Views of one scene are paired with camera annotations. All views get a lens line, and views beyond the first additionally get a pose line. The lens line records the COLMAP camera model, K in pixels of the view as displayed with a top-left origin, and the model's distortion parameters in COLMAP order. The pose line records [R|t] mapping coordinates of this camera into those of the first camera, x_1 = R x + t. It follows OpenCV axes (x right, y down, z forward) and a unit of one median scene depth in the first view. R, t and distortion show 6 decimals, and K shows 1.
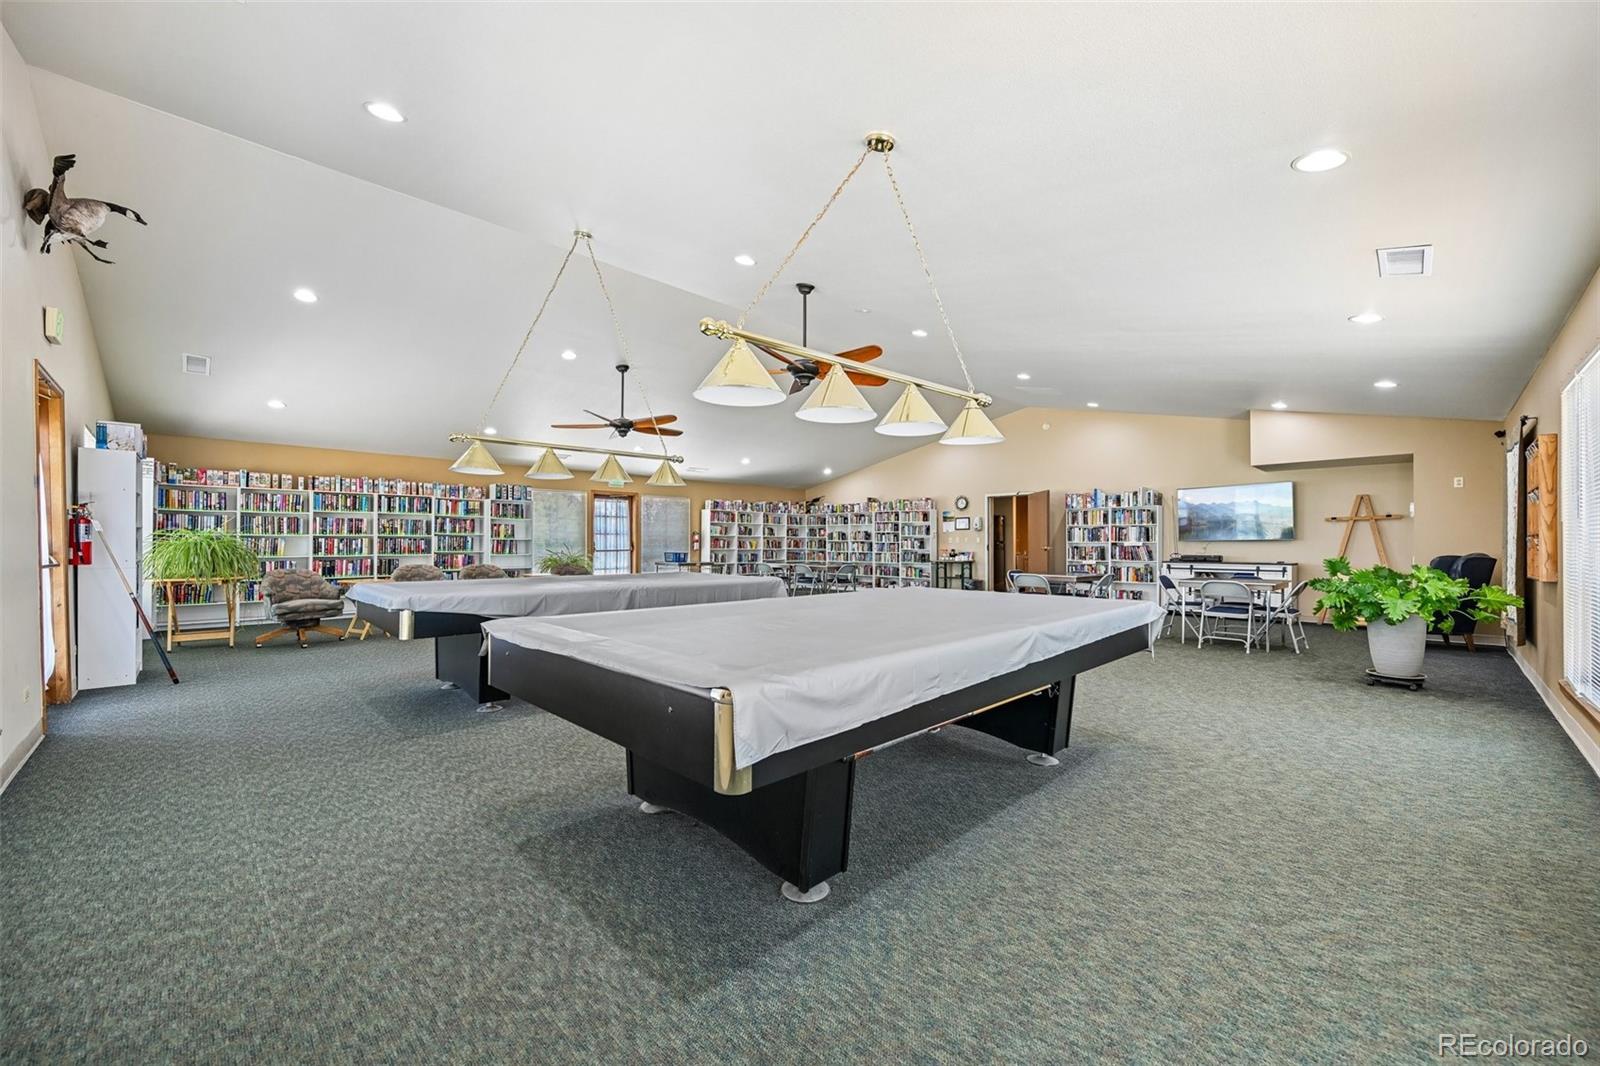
lens RADIAL K [[629.1, 0, 798.1], [0, 629.1, 543.5], [0, 0, 1]] dist [-0.001199, -0.000042]
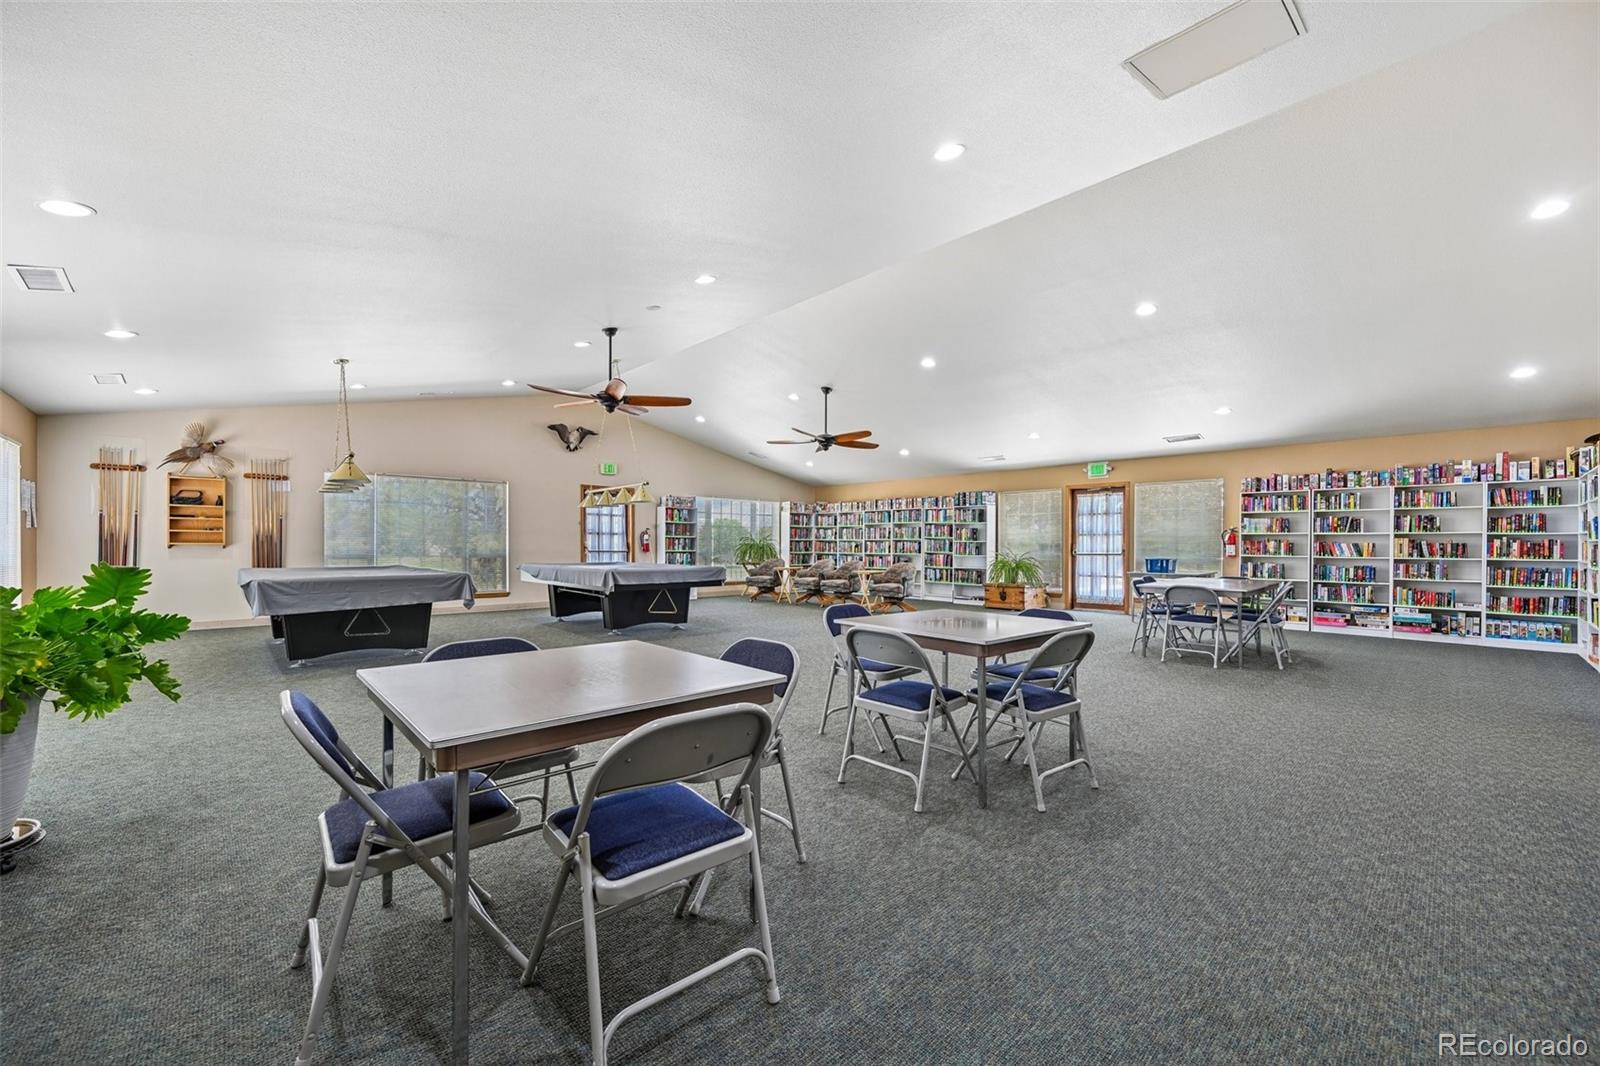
lens RADIAL K [[629.1, 0, 798.9], [0, 629.1, 542.3], [0, 0, 1]] dist [-0.001199, -0.000042]
pose [[-0.033519, -0.006974, -0.999414, 0.680867], [-0.005963, 0.999959, -0.006778, 0.003973], [0.999420, 0.005732, -0.033559, 0.784769]]
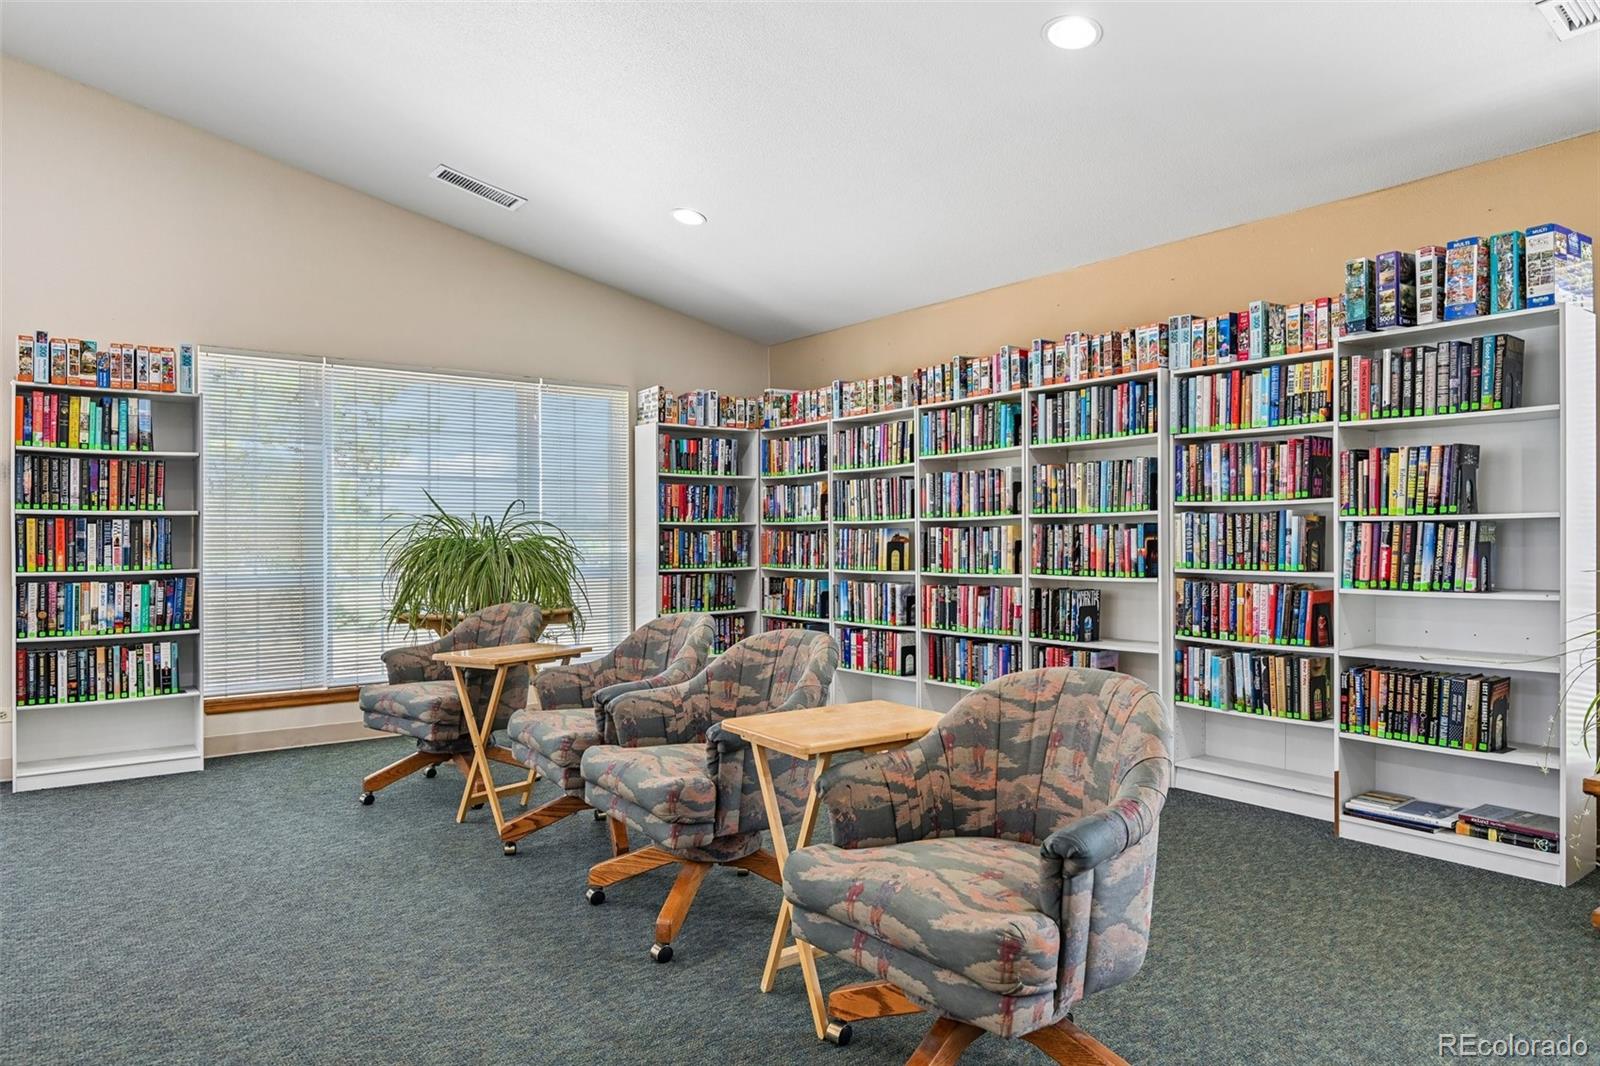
lens RADIAL K [[1045.5, 0, 797.8], [0, 1045.5, 537.4], [0, 0, 1]] dist [0.006542, 0.001916]
pose [[-0.136488, -0.005234, -0.990628, -0.101614], [0.002025, 0.999982, -0.005562, 0.001084], [0.990640, -0.002765, -0.136475, 0.891826]]
